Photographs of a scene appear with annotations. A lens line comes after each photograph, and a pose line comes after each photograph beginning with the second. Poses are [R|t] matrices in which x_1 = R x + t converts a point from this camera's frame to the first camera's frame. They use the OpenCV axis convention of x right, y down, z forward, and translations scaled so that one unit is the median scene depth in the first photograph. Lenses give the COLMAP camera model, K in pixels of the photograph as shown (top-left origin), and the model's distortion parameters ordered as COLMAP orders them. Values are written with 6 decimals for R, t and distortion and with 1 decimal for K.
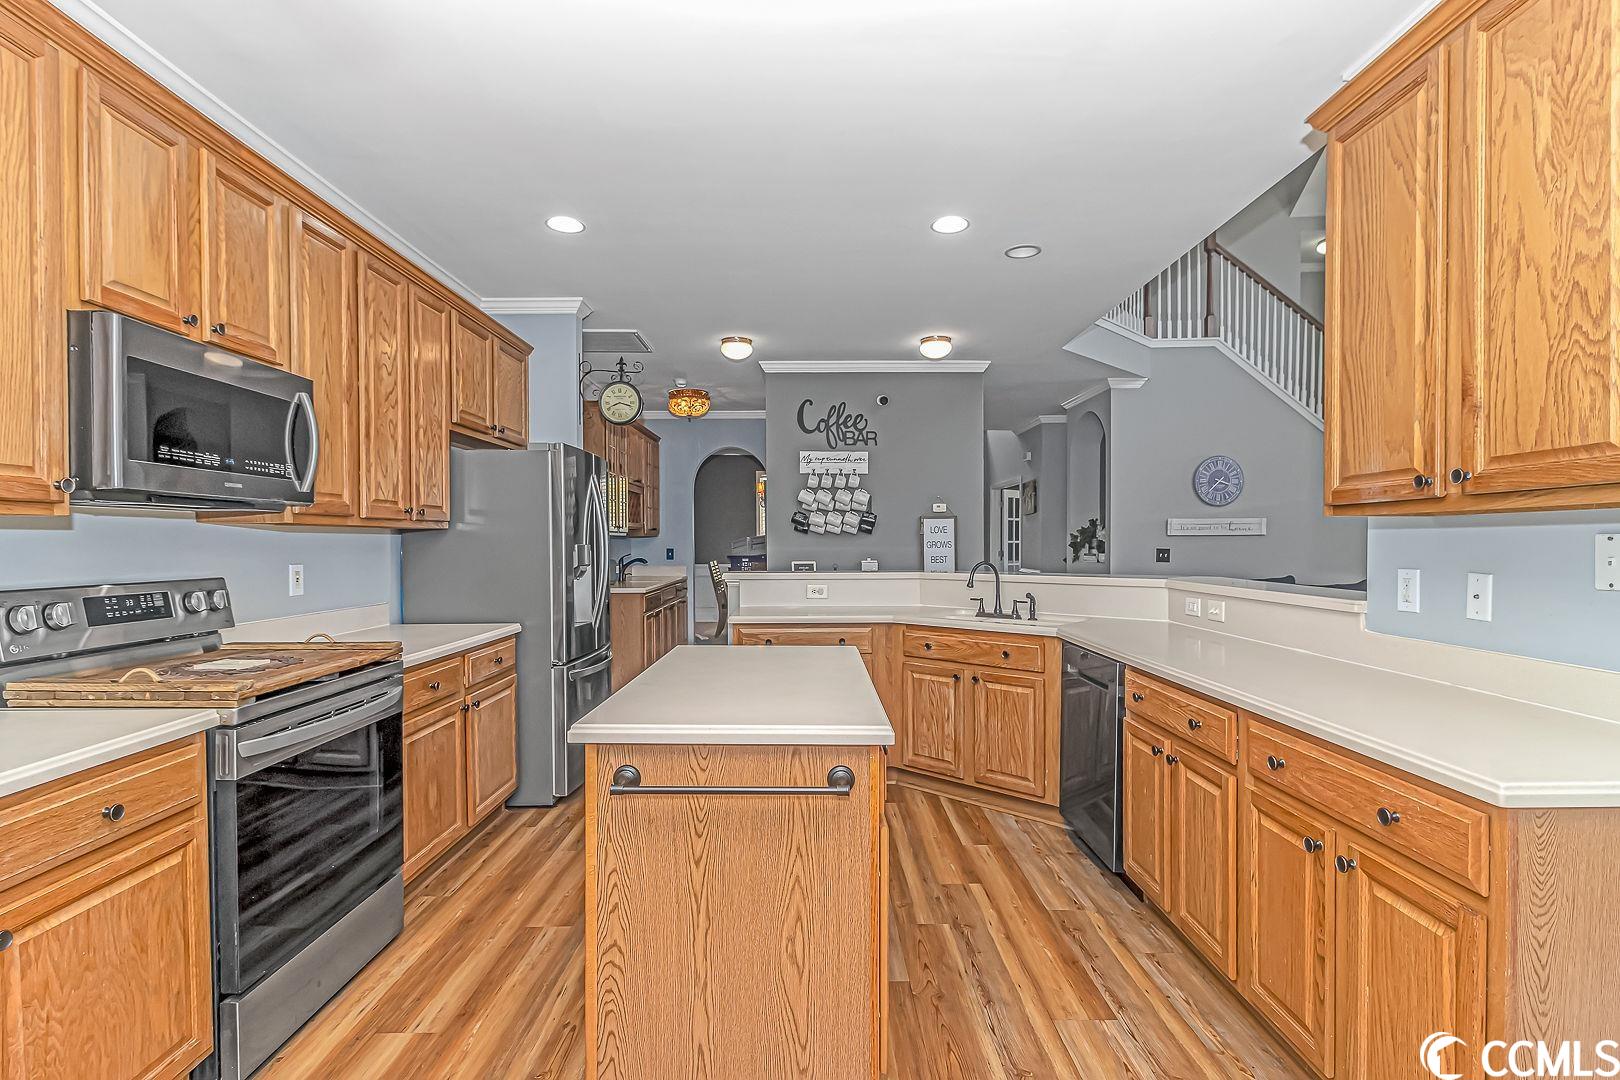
lens RADIAL K [[802.9, 0, 810.0], [0, 802.9, 540.0], [0, 0, 1]] dist [0.002538, 0.000096]
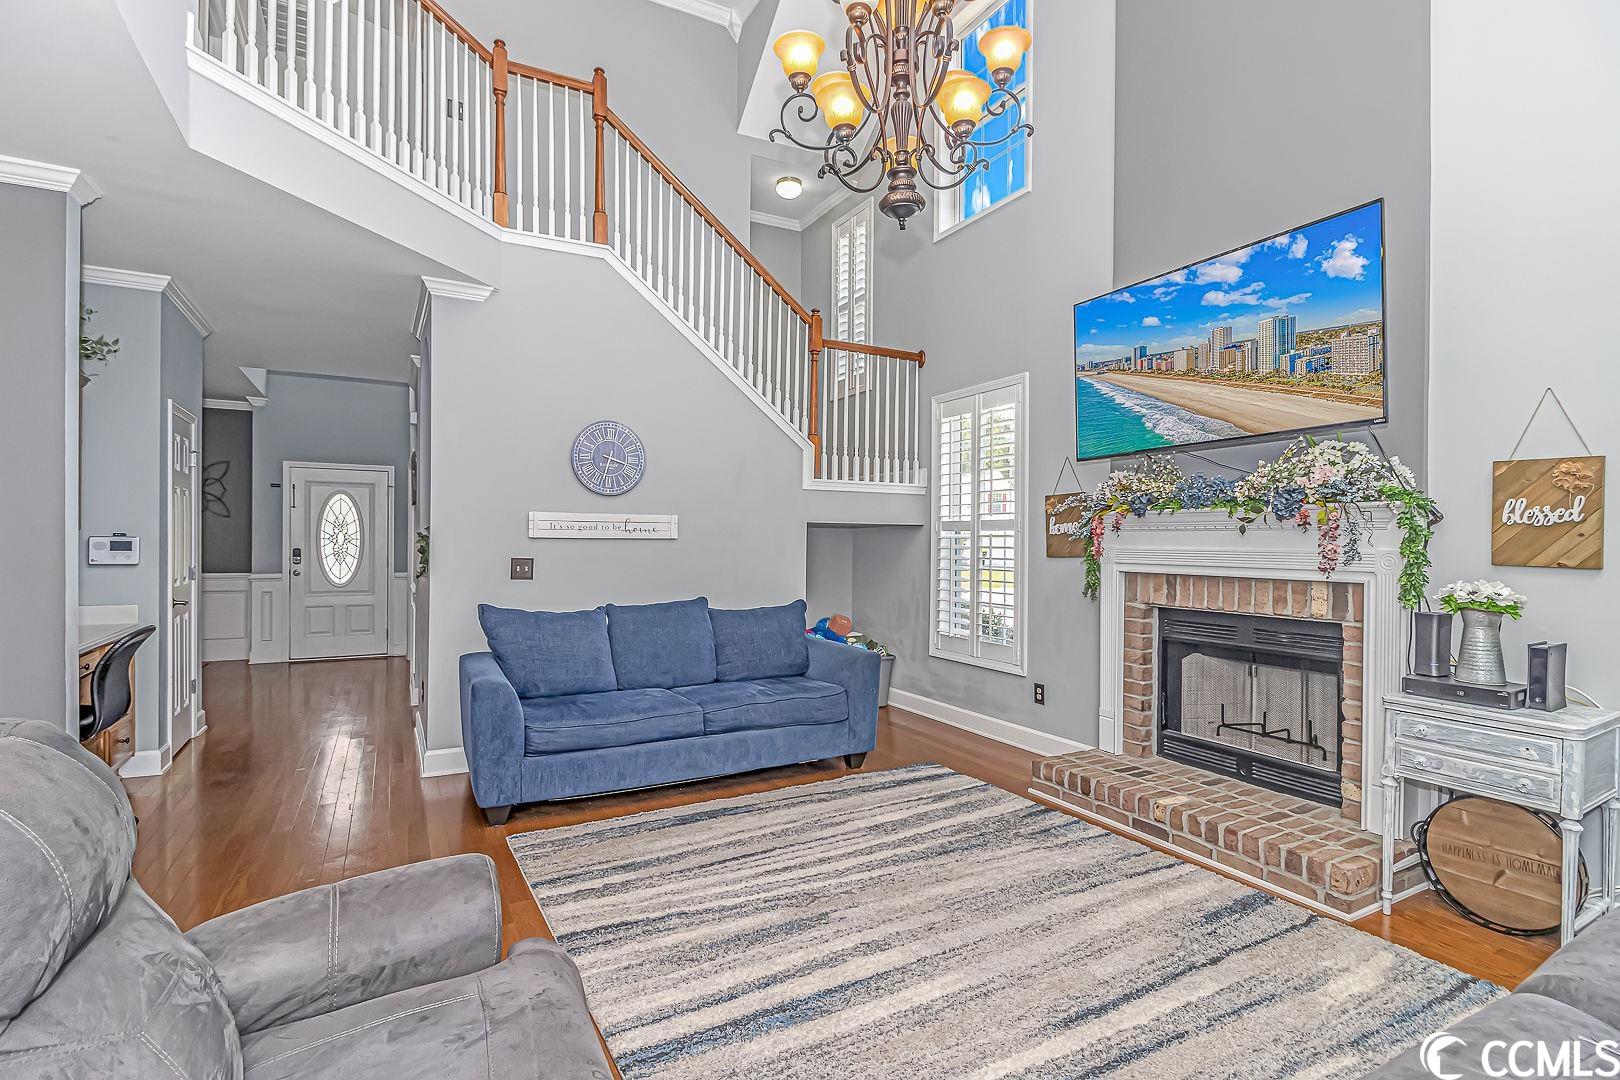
lens RADIAL K [[761.8, 0, 810.0], [0, 761.8, 540.0], [0, 0, 1]] dist [-0.001338, -0.000689]
pose [[0.876658, 0.008800, 0.481034, 0.351530], [-0.007472, 0.999961, -0.004676, -0.002309], [-0.481056, 0.000505, 0.876690, 0.356213]]
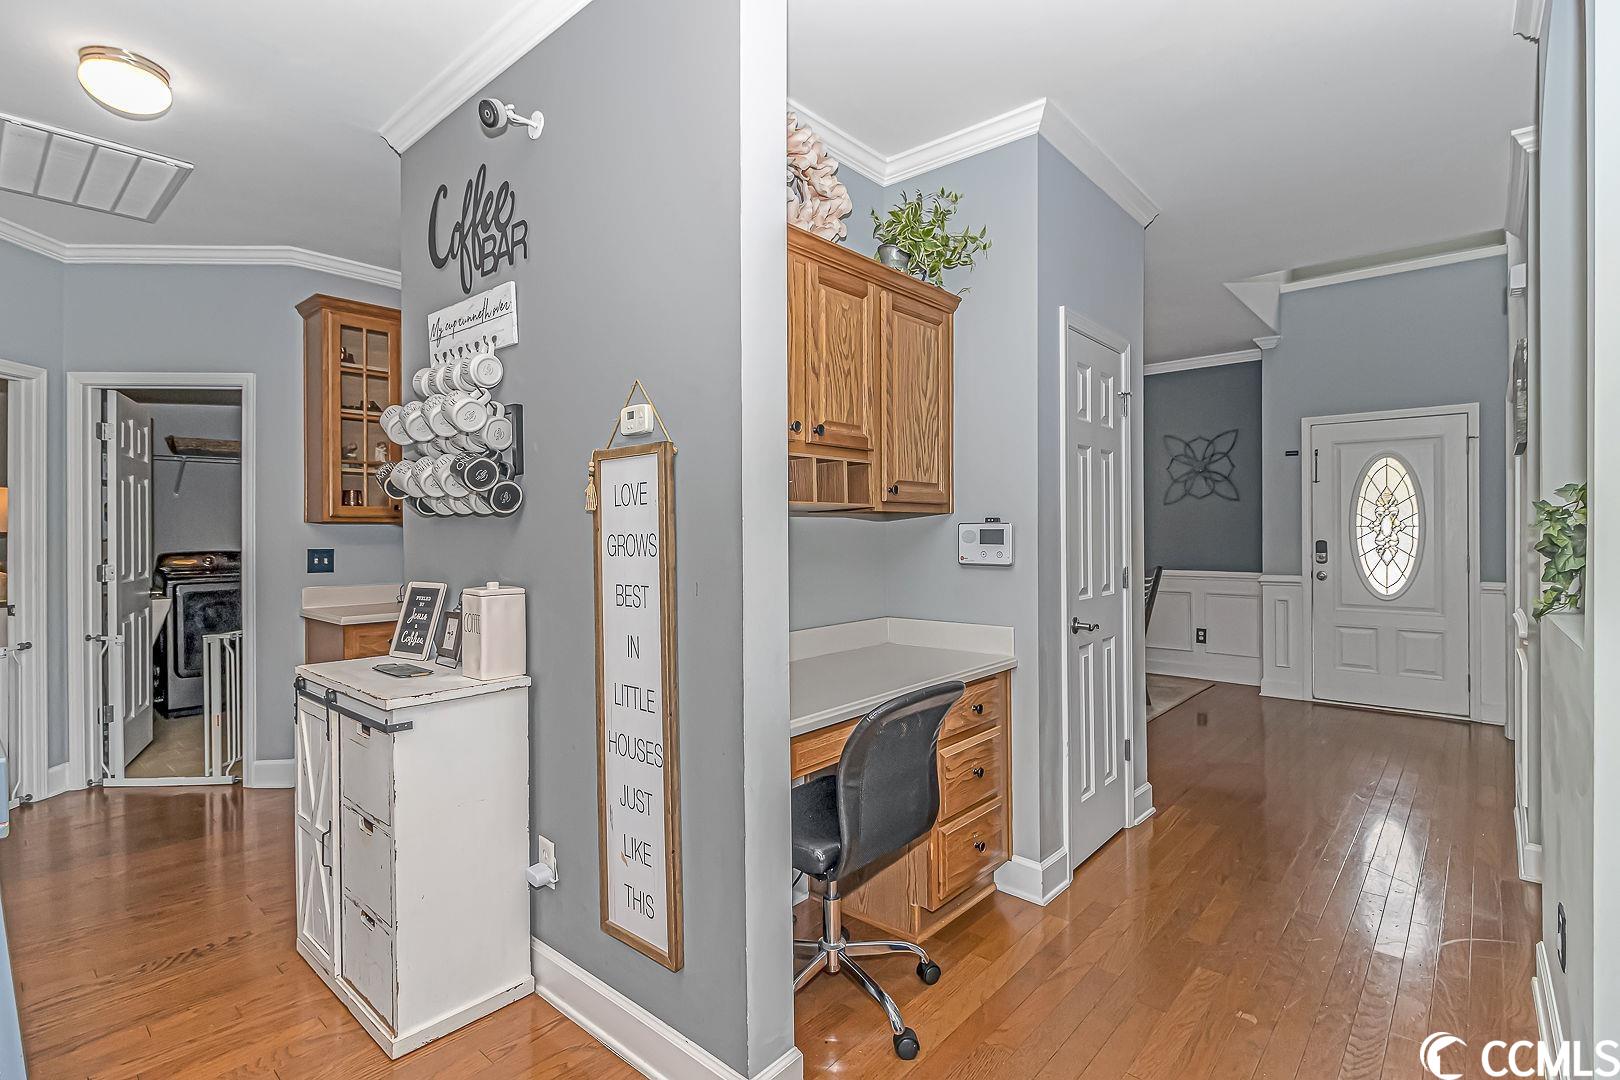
lens RADIAL K [[770.4, 0, 804.5], [0, 770.4, 527.5], [0, 0, 1]] dist [-0.000698, -0.016430]
pose [[0.745244, -0.003515, -0.666783, 0.358119], [0.000418, 0.999988, -0.004804, 0.000486], [0.666792, 0.003302, 0.745237, 0.756474]]
